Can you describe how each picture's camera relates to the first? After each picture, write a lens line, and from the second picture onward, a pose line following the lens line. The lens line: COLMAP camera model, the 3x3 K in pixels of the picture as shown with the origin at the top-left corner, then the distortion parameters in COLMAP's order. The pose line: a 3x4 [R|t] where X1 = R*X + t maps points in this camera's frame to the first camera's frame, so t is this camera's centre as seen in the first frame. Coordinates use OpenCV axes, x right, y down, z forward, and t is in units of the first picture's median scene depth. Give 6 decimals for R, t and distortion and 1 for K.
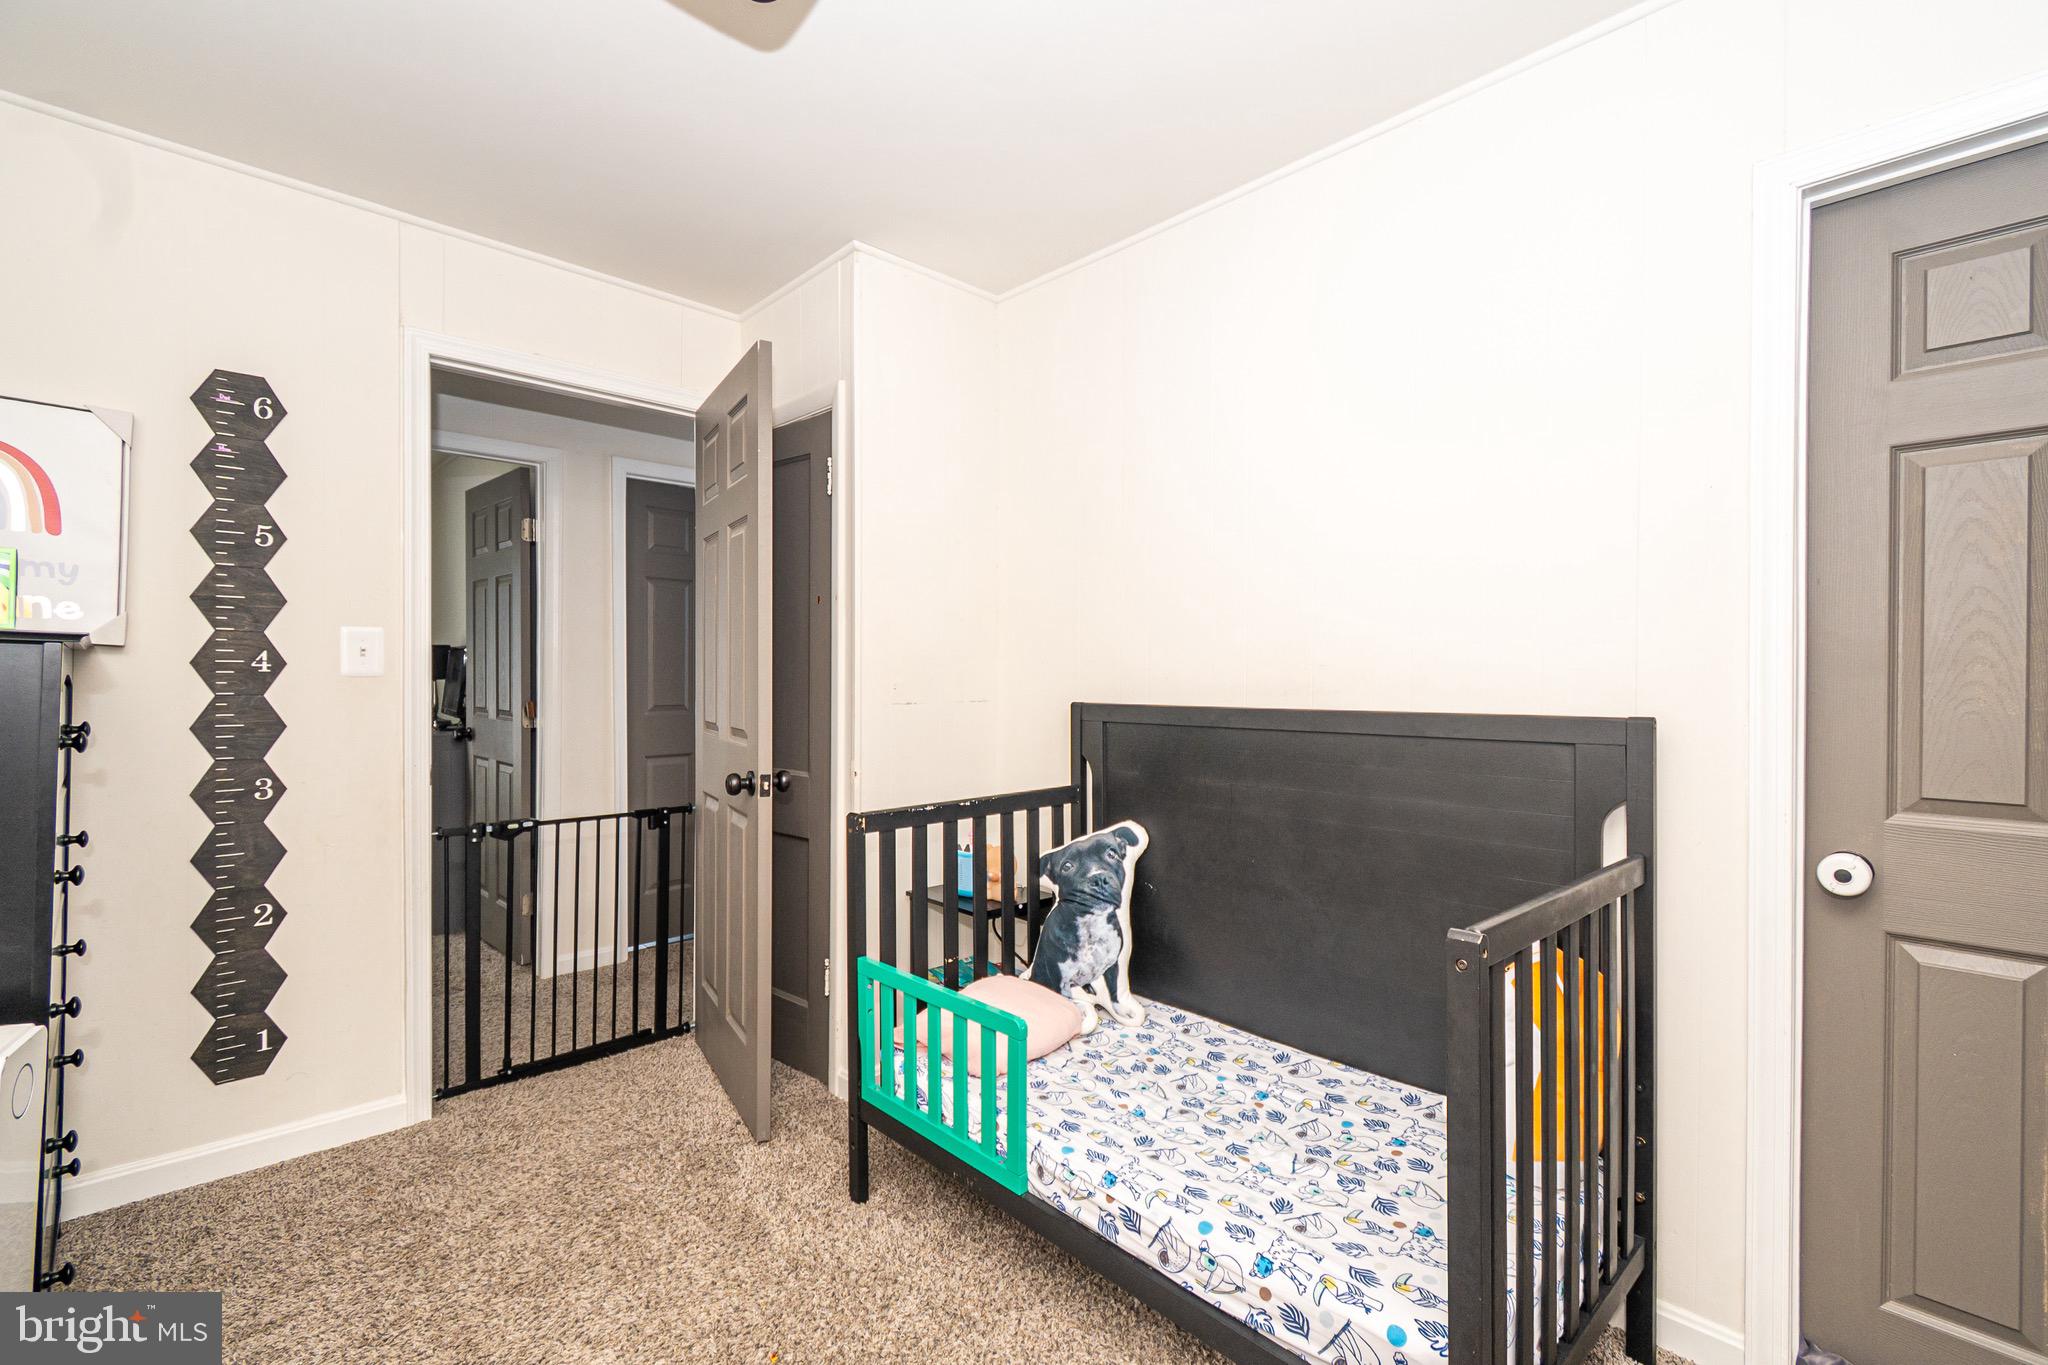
lens RADIAL K [[907.3, 0, 1029.1], [0, 907.3, 678.2], [0, 0, 1]] dist [0.009291, -0.005053]
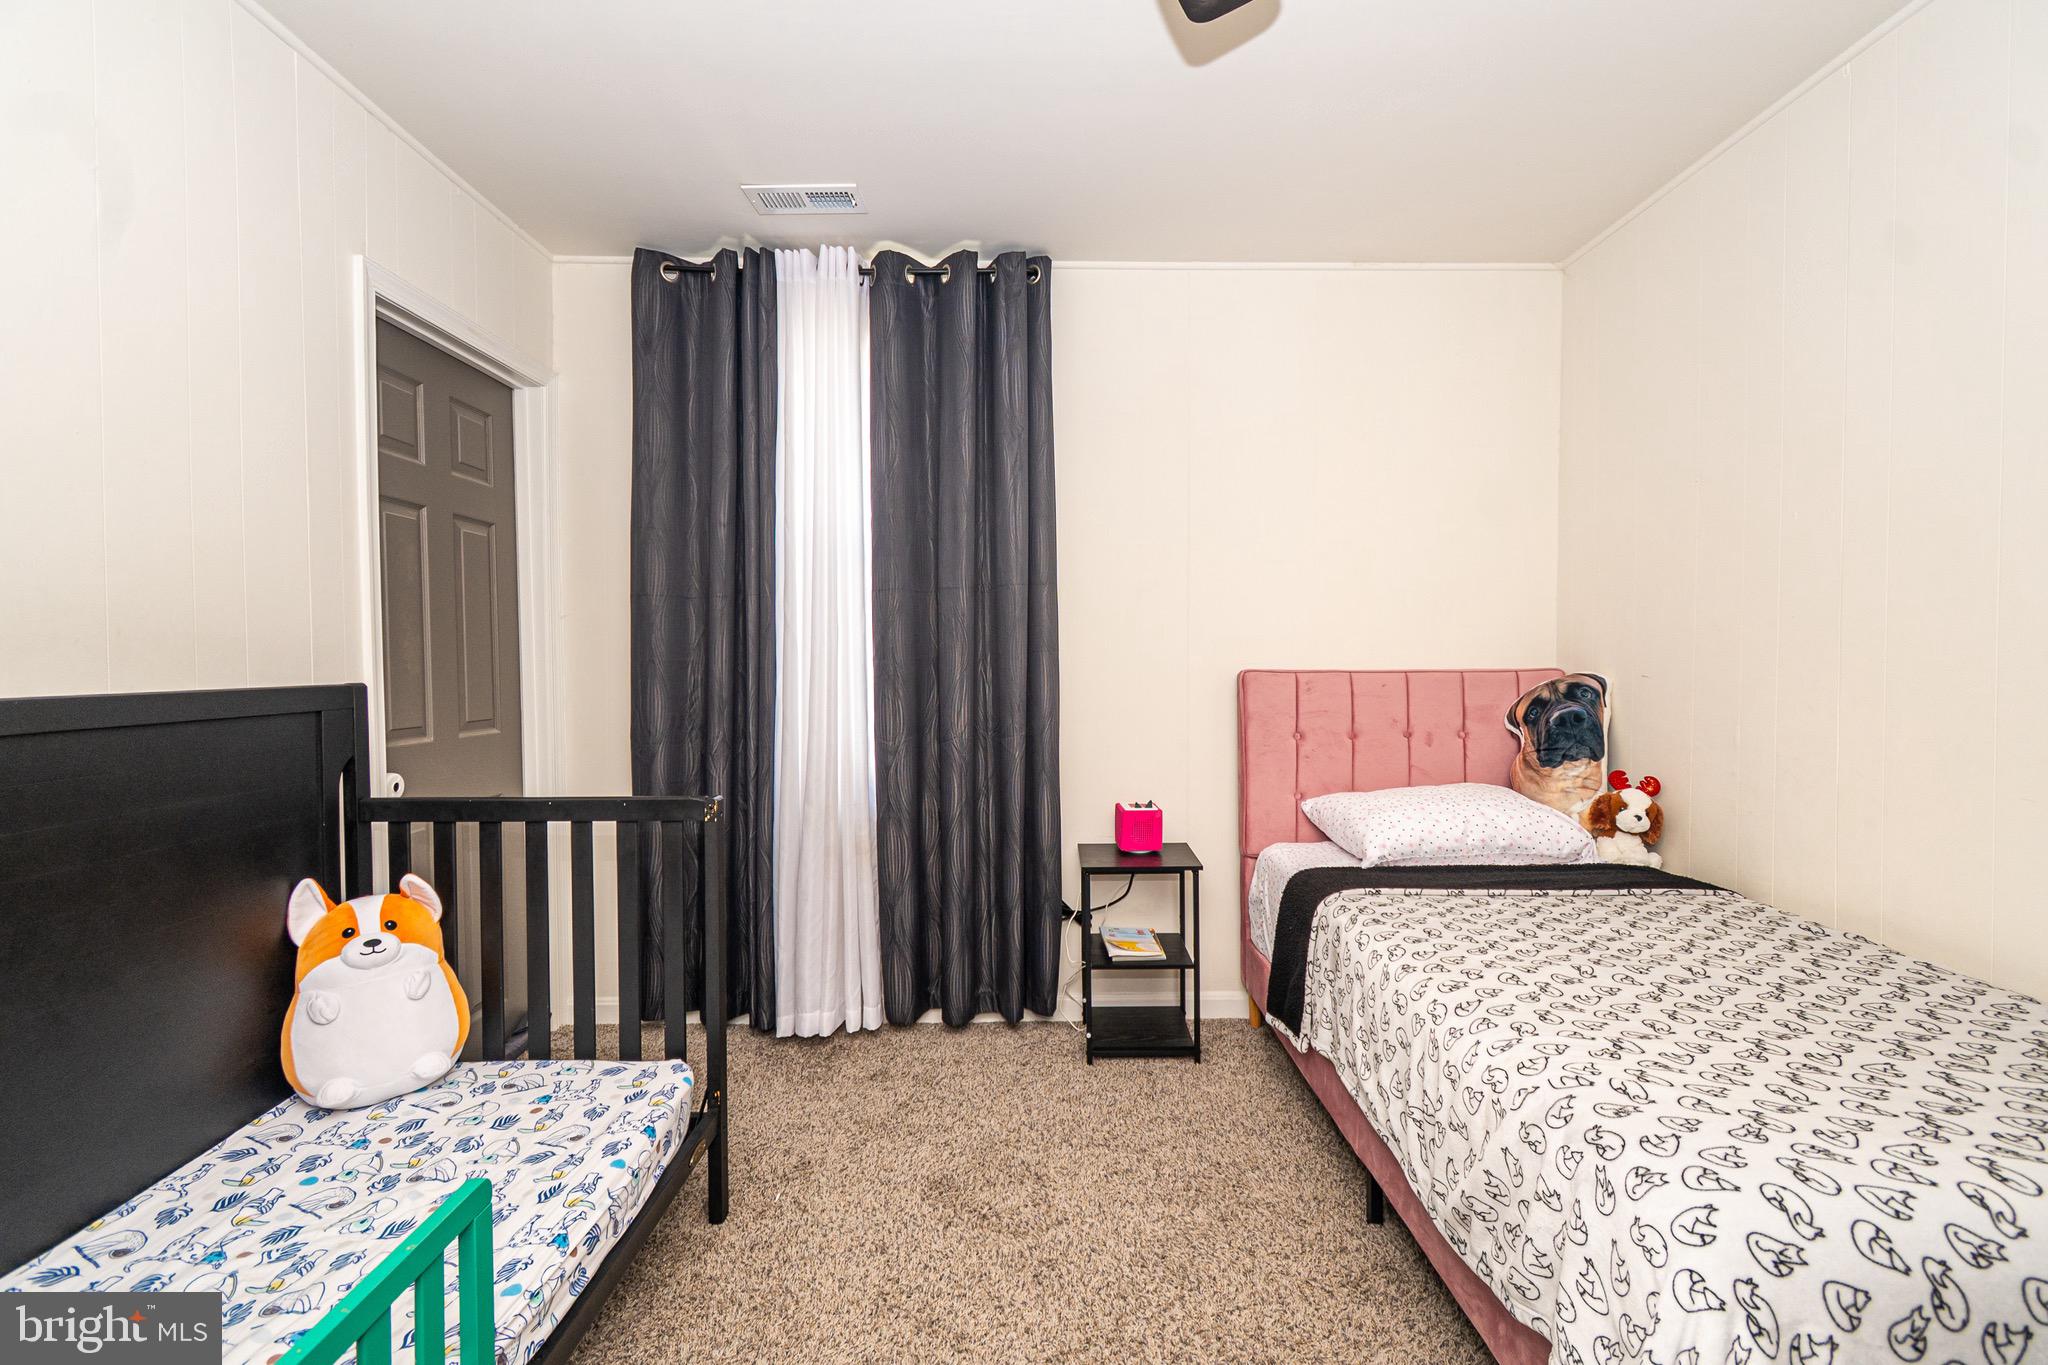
lens RADIAL K [[907.3, 0, 1027.3], [0, 907.3, 674.1], [0, 0, 1]] dist [0.009291, -0.005053]
pose [[-0.738735, -0.007619, 0.673953, -0.782743], [0.003662, 0.999876, 0.015318, 0.017630], [-0.673986, 0.013784, -0.738615, 1.314303]]
